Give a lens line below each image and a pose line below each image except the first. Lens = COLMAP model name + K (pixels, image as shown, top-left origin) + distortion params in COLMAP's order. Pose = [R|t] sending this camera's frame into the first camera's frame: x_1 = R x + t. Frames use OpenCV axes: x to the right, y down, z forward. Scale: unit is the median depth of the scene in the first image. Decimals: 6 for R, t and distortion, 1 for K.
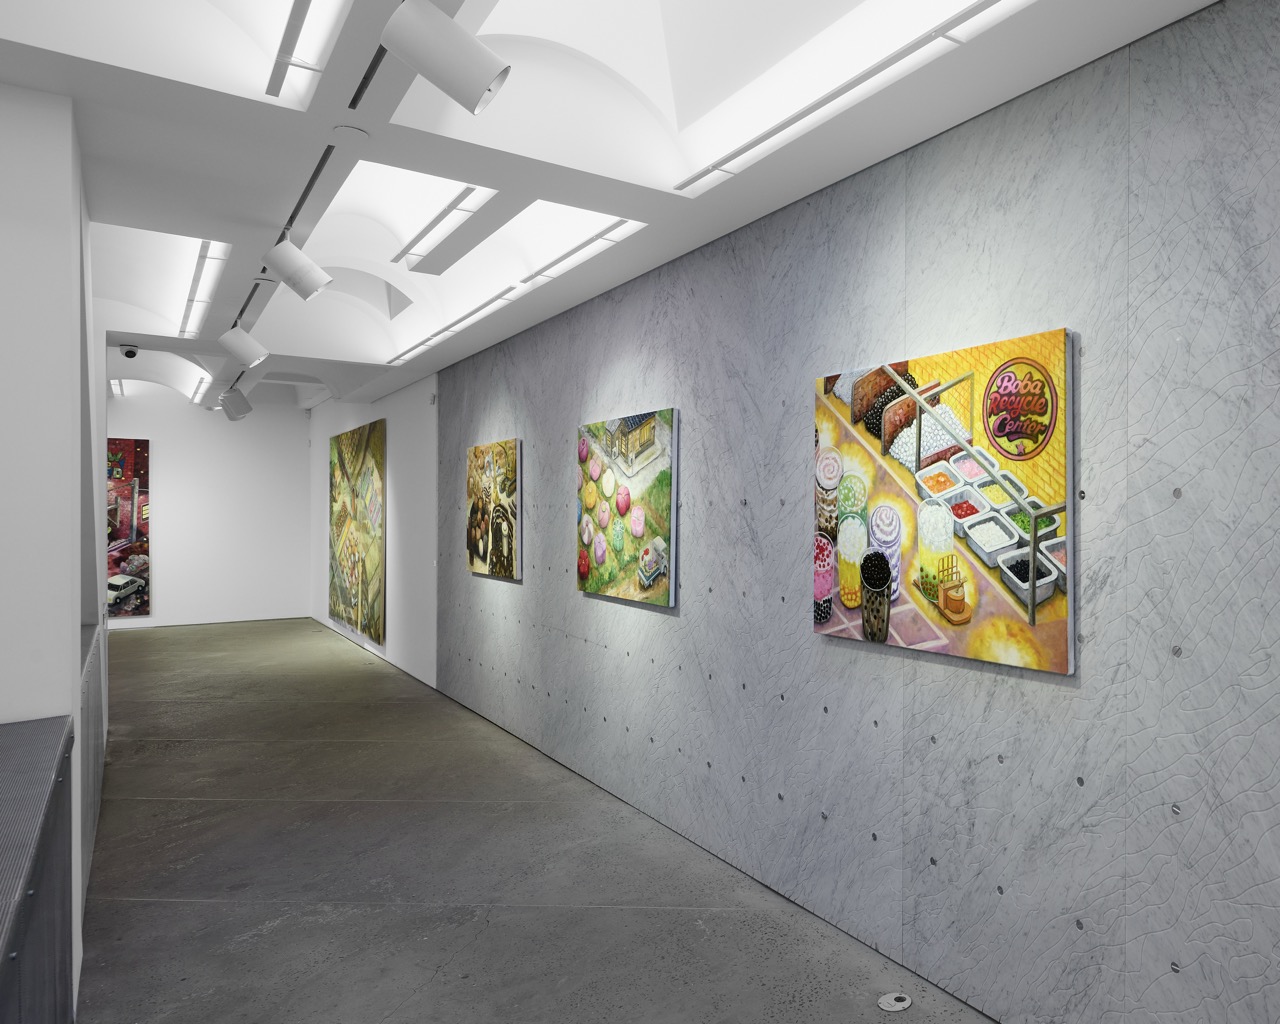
lens RADIAL K [[914.4, 0, 955.6], [0, 914.4, 509.5], [0, 0, 1]] dist [-0.002114, 0.009078]
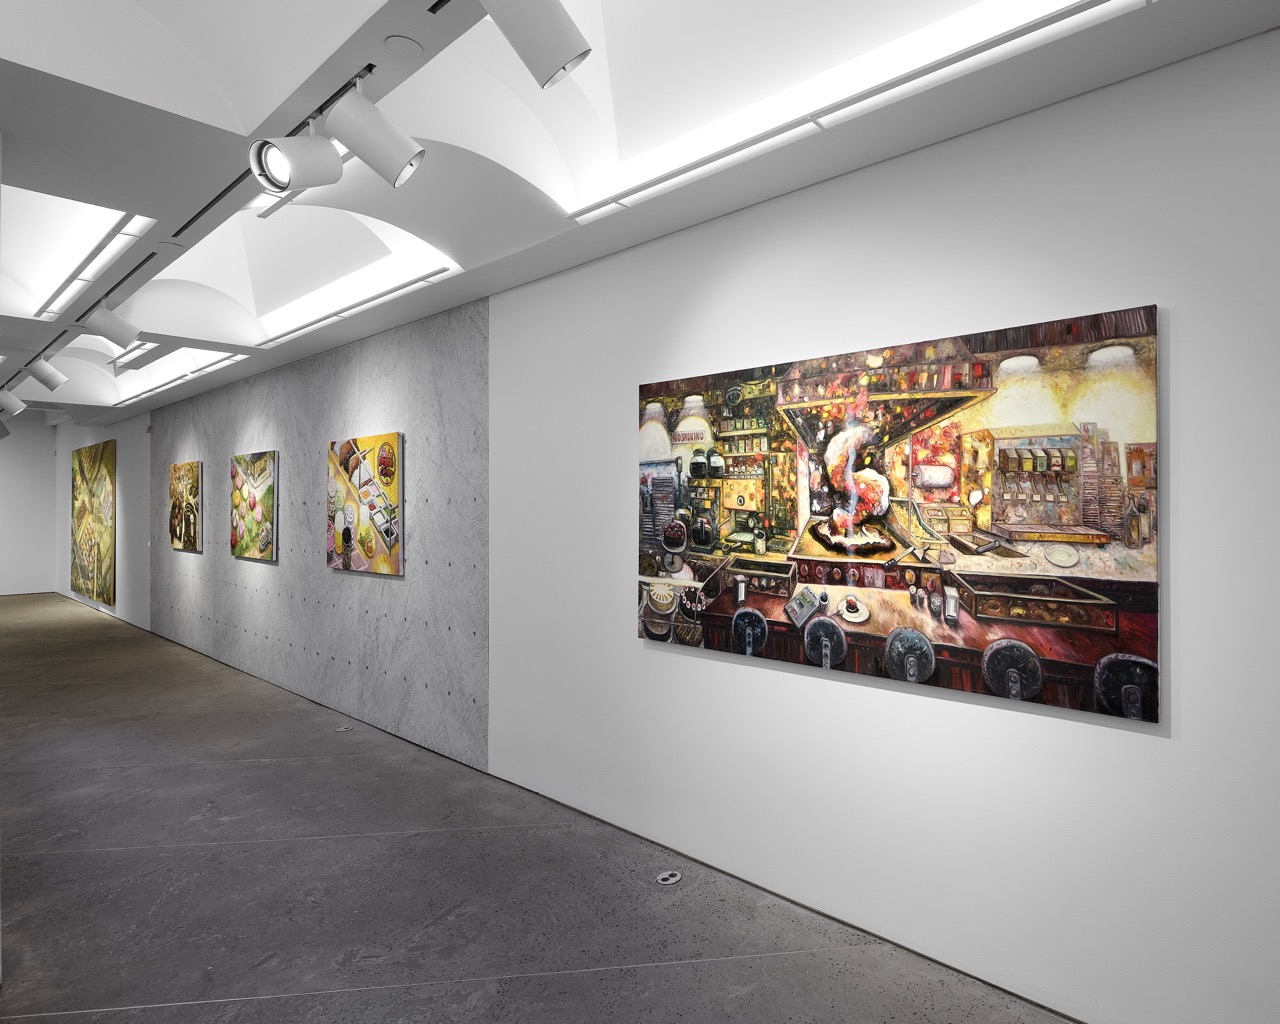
lens RADIAL K [[800.5, 0, 799.8], [0, 800.5, 499.6], [0, 0, 1]] dist [-0.003311, -0.000324]
pose [[0.990814, -0.002527, 0.135211, 0.496304], [0.003070, 0.999988, -0.003806, -0.004592], [-0.135200, 0.004186, 0.990810, -0.692534]]
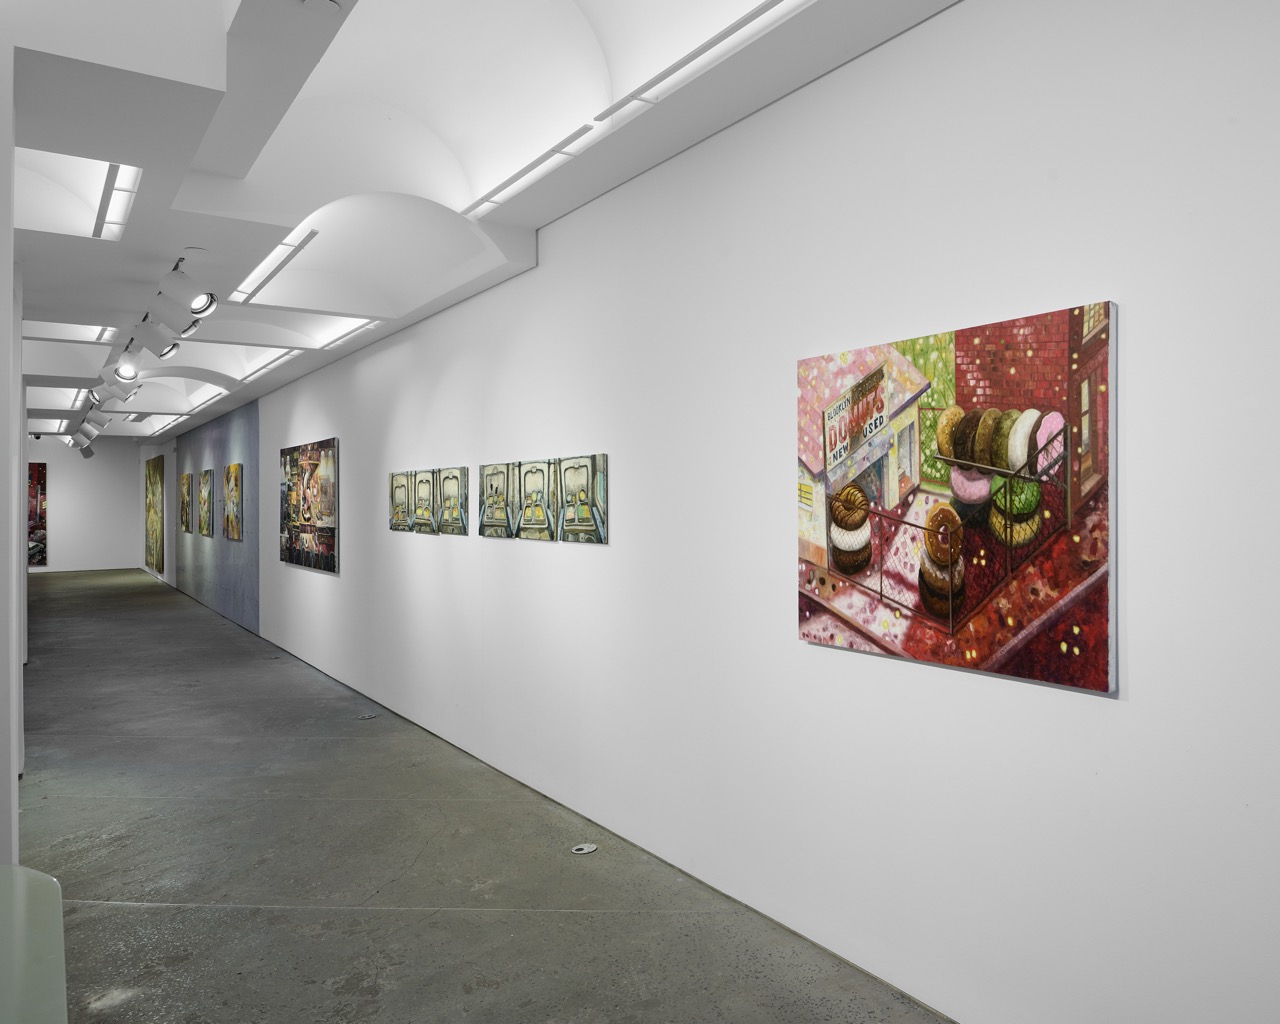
lens RADIAL K [[1050.5, 0, 773.5], [0, 1050.5, 491.6], [0, 0, 1]] dist [0.006363, 0.033653]
pose [[0.993023, -0.010245, -0.117476, 1.849001], [0.009998, 0.999946, -0.002693, -0.009482], [0.117498, 0.001500, 0.993072, -2.128033]]
